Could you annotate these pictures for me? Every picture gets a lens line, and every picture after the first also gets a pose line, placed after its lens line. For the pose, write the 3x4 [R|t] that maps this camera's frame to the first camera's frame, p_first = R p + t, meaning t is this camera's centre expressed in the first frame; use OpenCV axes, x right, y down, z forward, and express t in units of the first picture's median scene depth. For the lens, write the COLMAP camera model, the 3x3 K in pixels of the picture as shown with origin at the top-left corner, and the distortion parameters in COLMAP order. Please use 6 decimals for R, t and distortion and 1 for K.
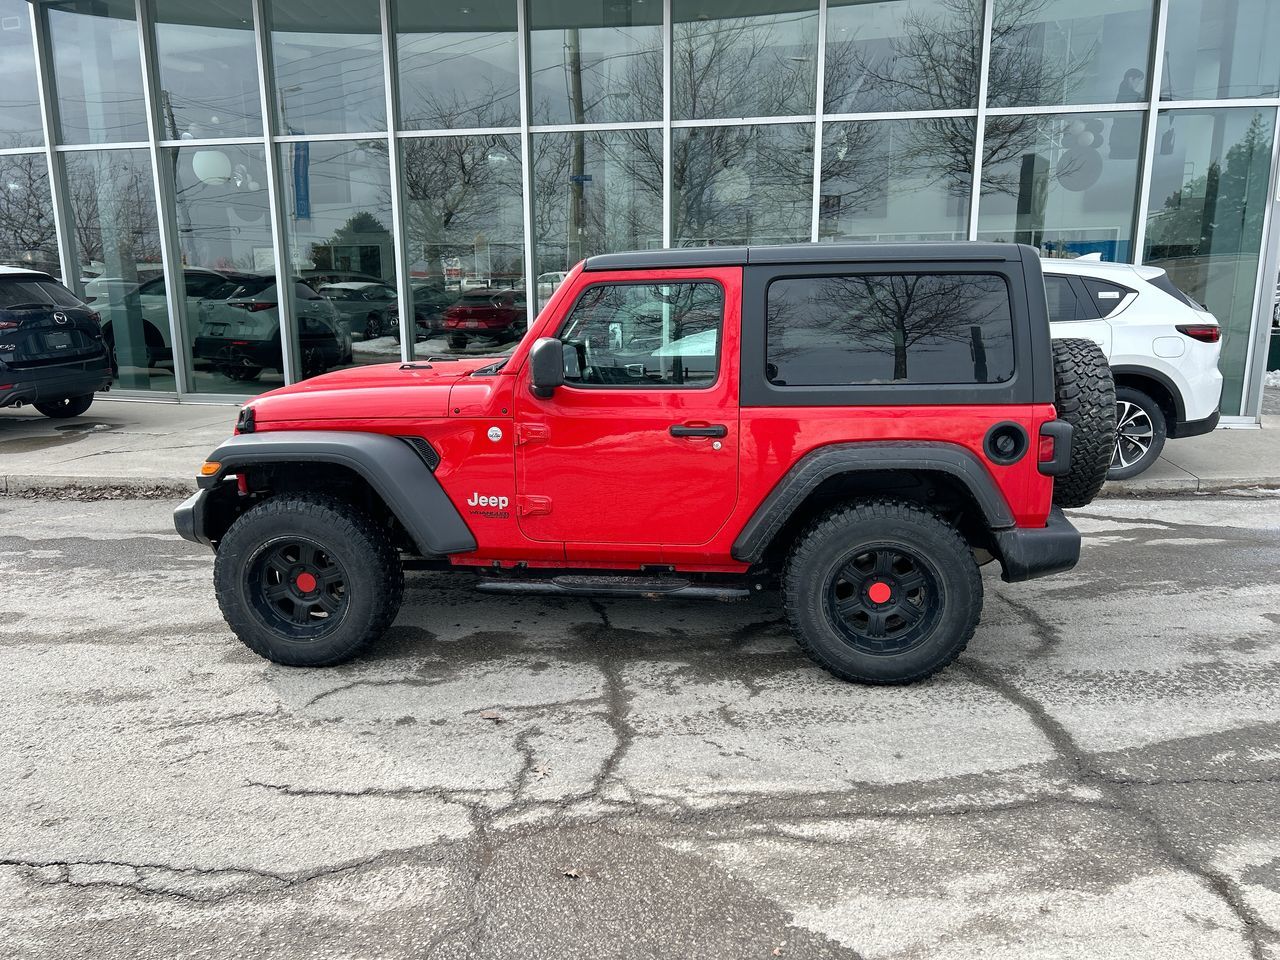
lens RADIAL K [[957.8, 0, 641.9], [0, 957.8, 484.5], [0, 0, 1]] dist [0.058280, -0.060143]
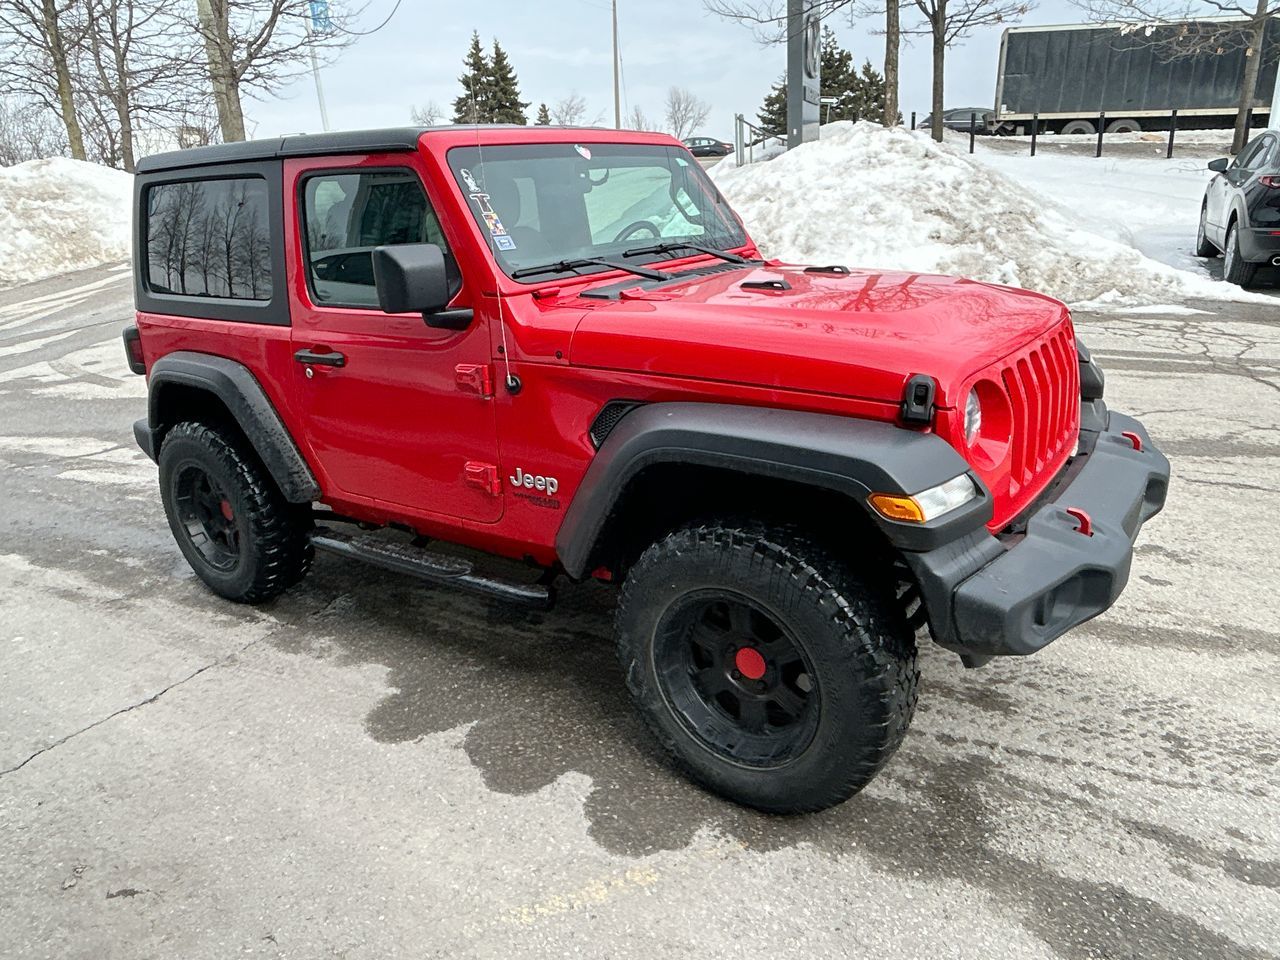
lens RADIAL K [[897.7, 0, 638.7], [0, 897.7, 477.0], [0, 0, 1]] dist [-0.003486, -0.004343]
pose [[-0.864599, -0.103660, 0.491654, -0.535752], [0.164588, 0.866077, 0.472039, -0.380097], [-0.474742, 0.489045, -0.731748, 1.908548]]
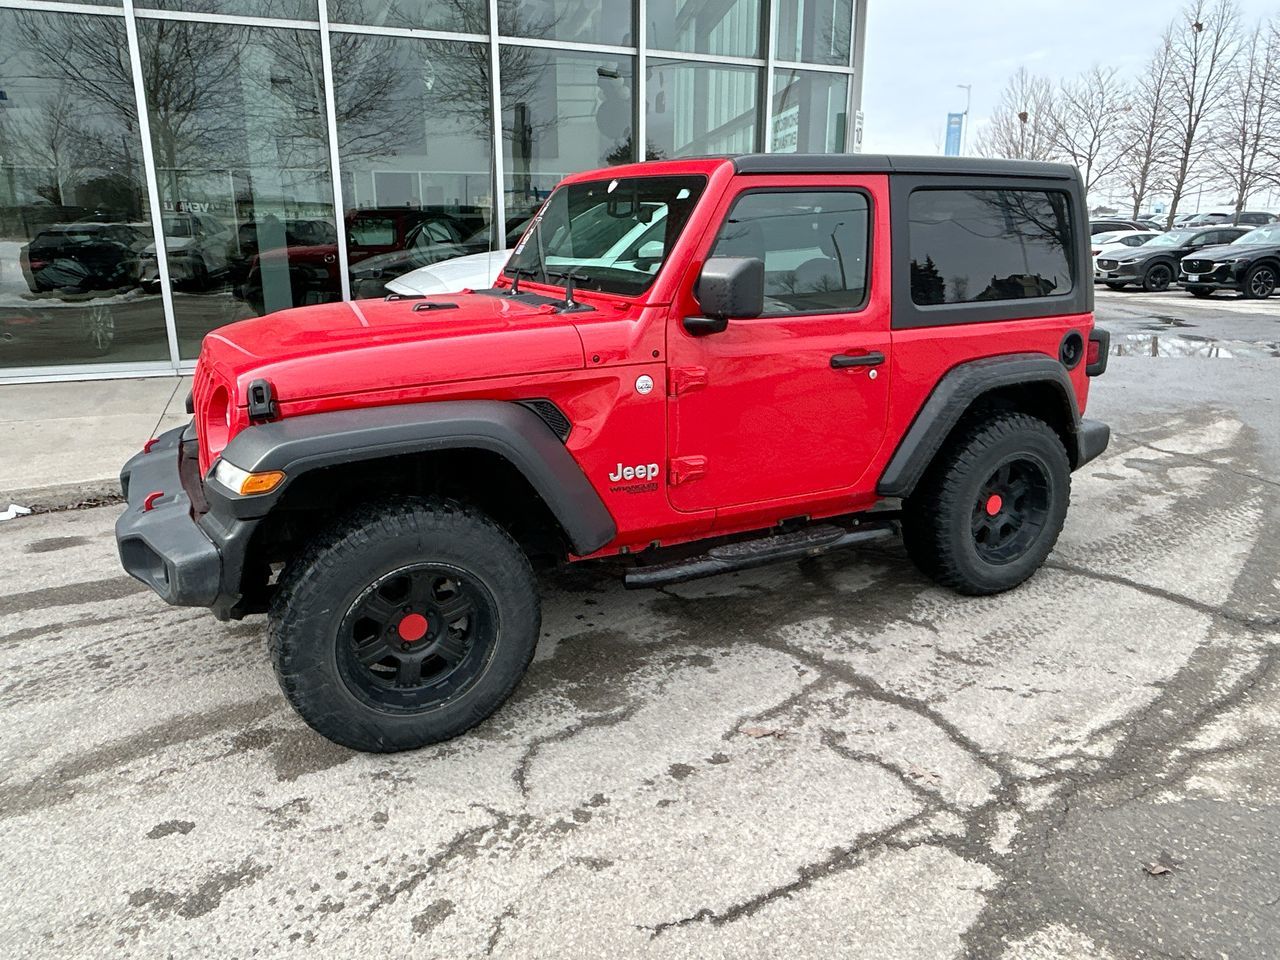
lens RADIAL K [[897.7, 0, 639.8], [0, 897.7, 477.9], [0, 0, 1]] dist [-0.003486, -0.004343]
pose [[0.828690, -0.145204, 0.540545, -0.582286], [0.109203, 0.989147, 0.098295, -0.051970], [-0.548951, -0.022427, 0.835554, 0.408831]]
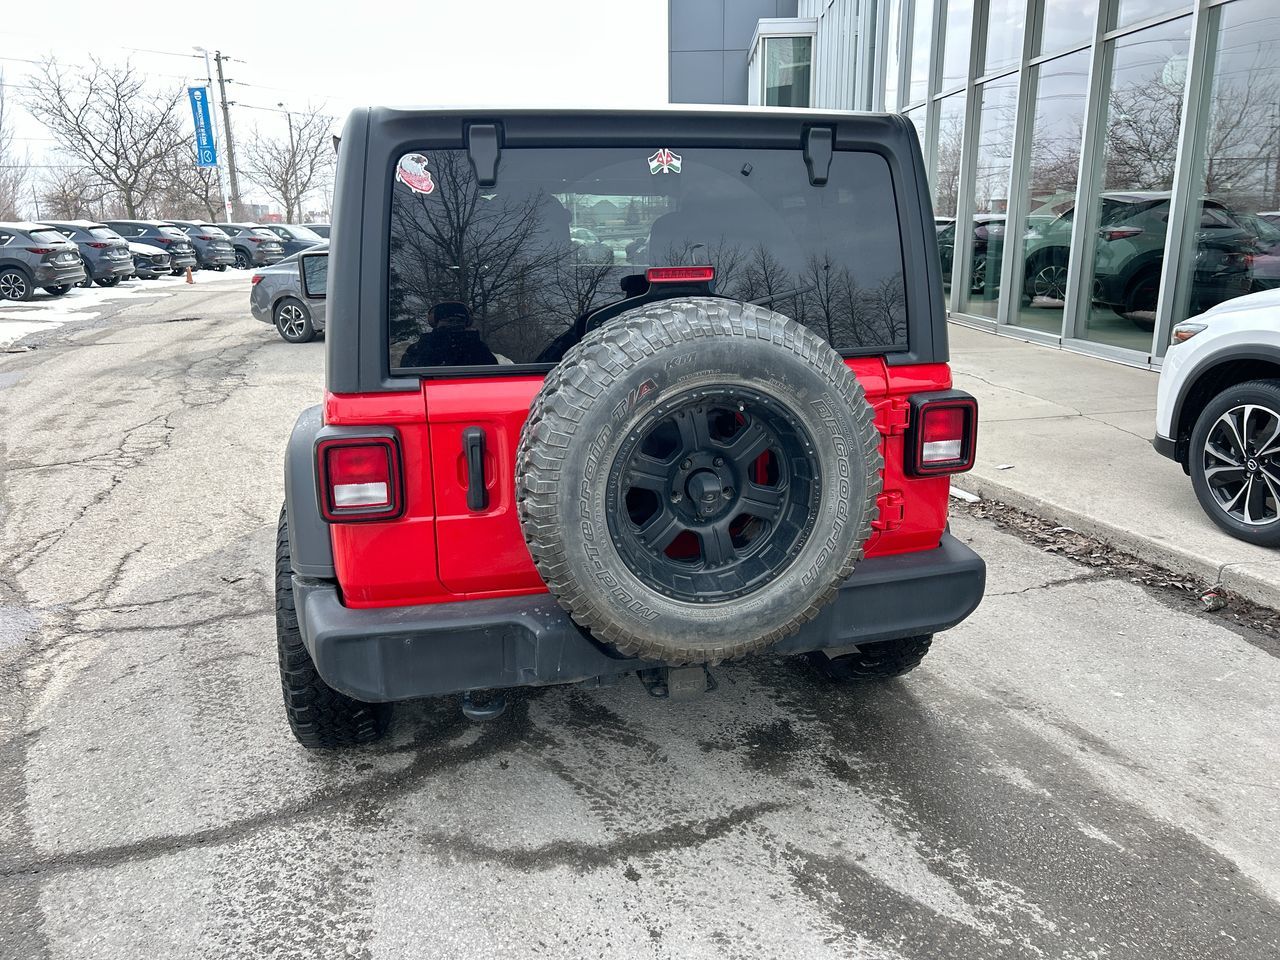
lens RADIAL K [[957.8, 0, 632.2], [0, 957.8, 474.0], [0, 0, 1]] dist [0.058280, -0.060143]
pose [[0.337744, 0.235857, -0.911208, 0.981260], [-0.184999, 0.965846, 0.181428, -0.168783], [0.922878, 0.107297, 0.369842, 0.934533]]
